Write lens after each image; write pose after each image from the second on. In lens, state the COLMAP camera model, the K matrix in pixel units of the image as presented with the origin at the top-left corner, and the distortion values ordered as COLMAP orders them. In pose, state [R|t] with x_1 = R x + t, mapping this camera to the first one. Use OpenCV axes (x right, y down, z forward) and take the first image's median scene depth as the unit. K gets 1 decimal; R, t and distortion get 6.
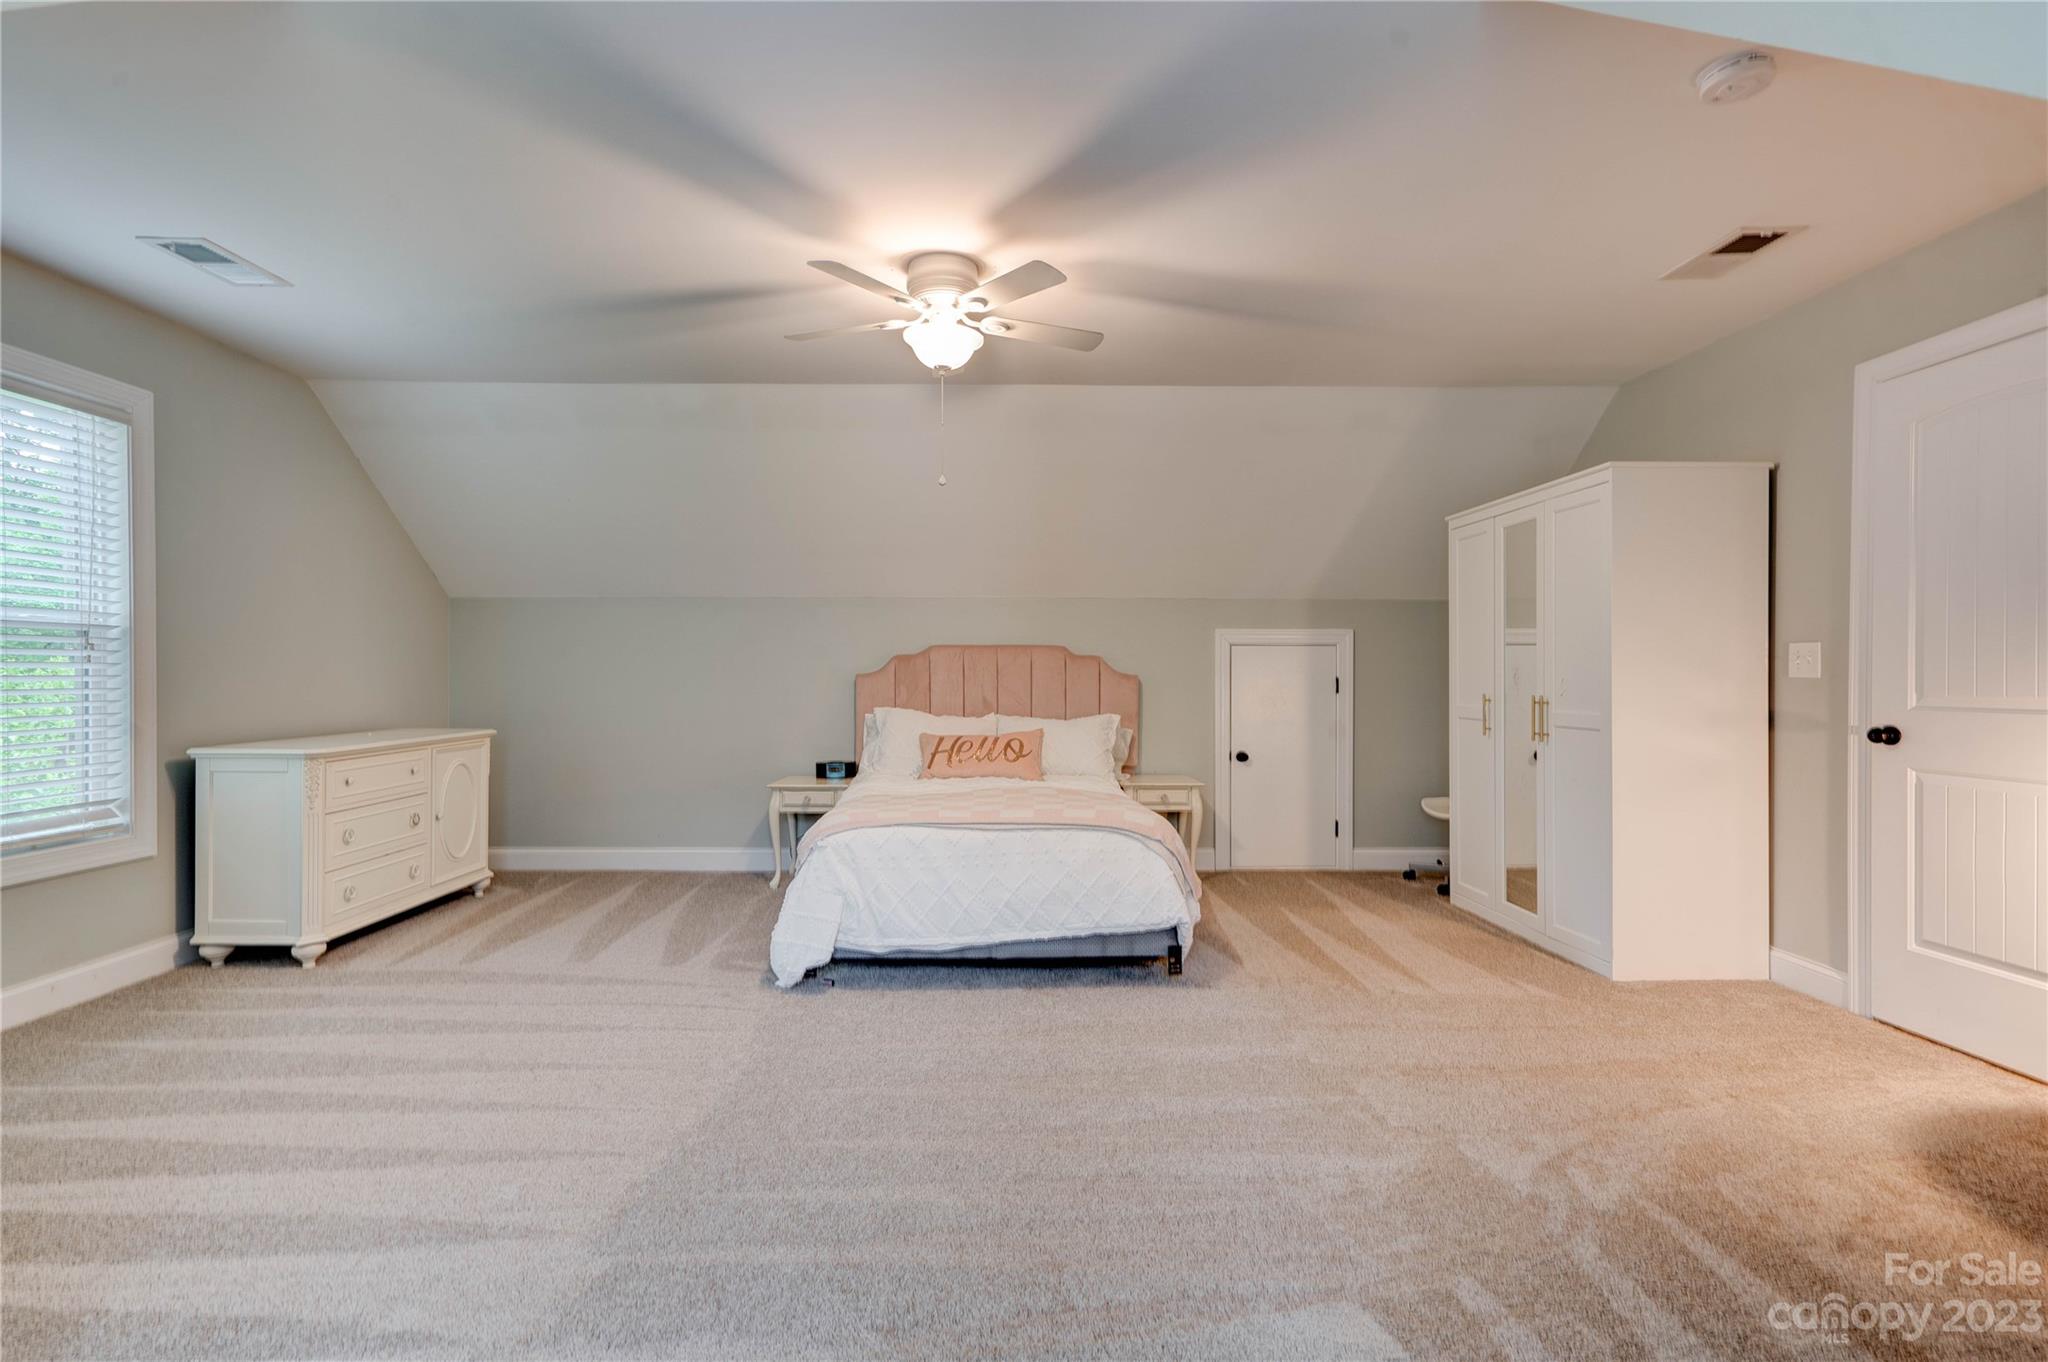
lens RADIAL K [[936.3, 0, 1011.3], [0, 936.3, 677.8], [0, 0, 1]] dist [-0.003563, 0.010337]
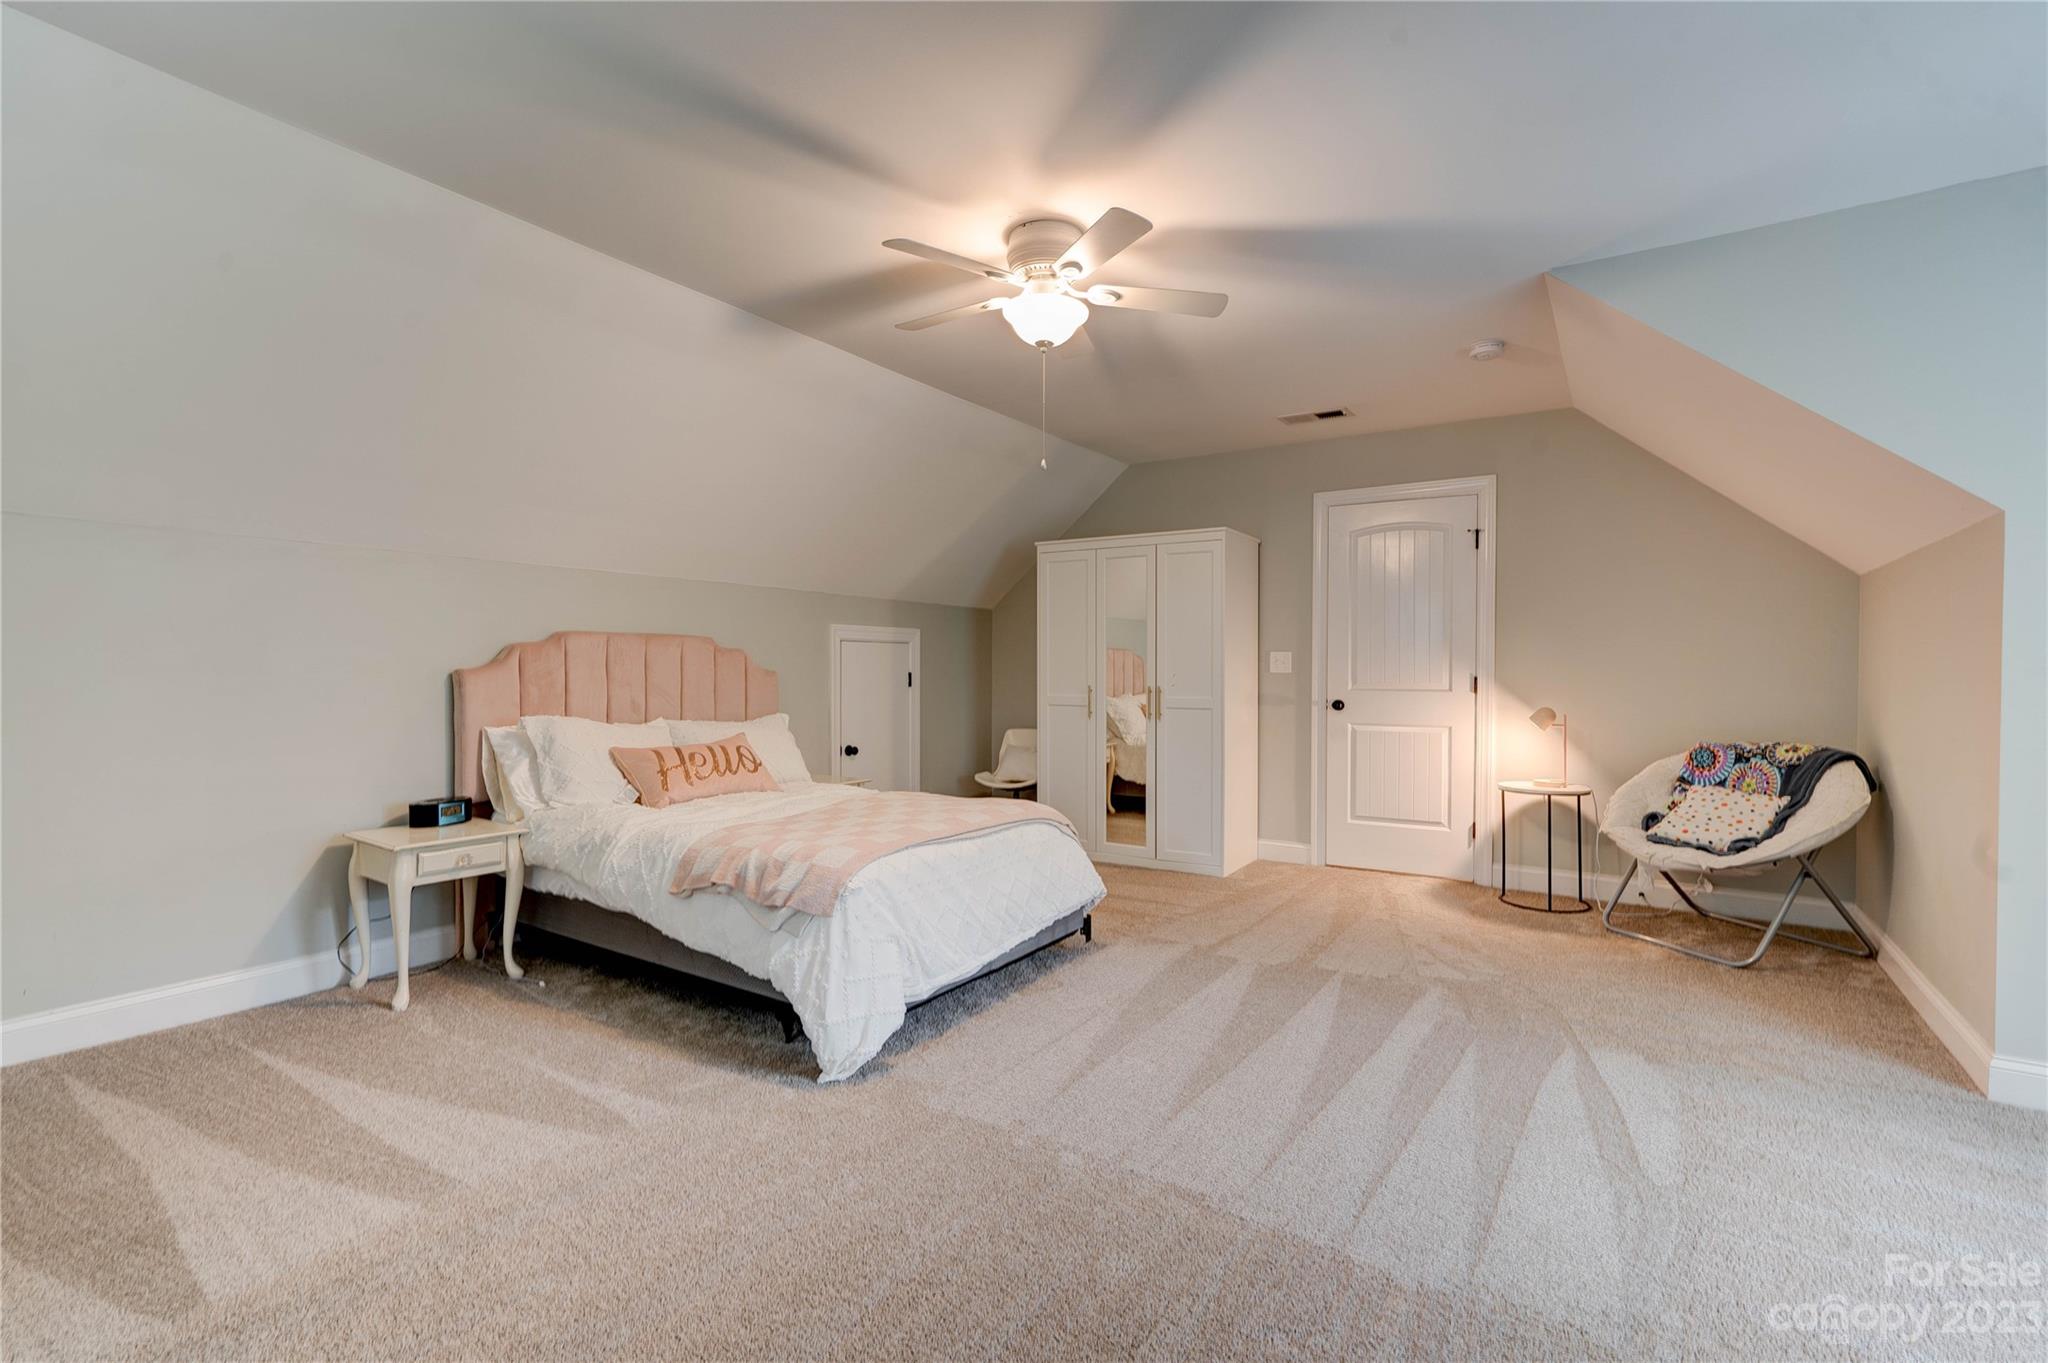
lens RADIAL K [[936.3, 0, 1011.3], [0, 936.3, 678.3], [0, 0, 1]] dist [-0.003563, 0.010337]
pose [[0.566489, -0.006817, 0.824041, -0.772145], [-0.000118, 0.999965, 0.008353, -0.004453], [-0.824070, -0.004830, 0.566468, 0.442084]]
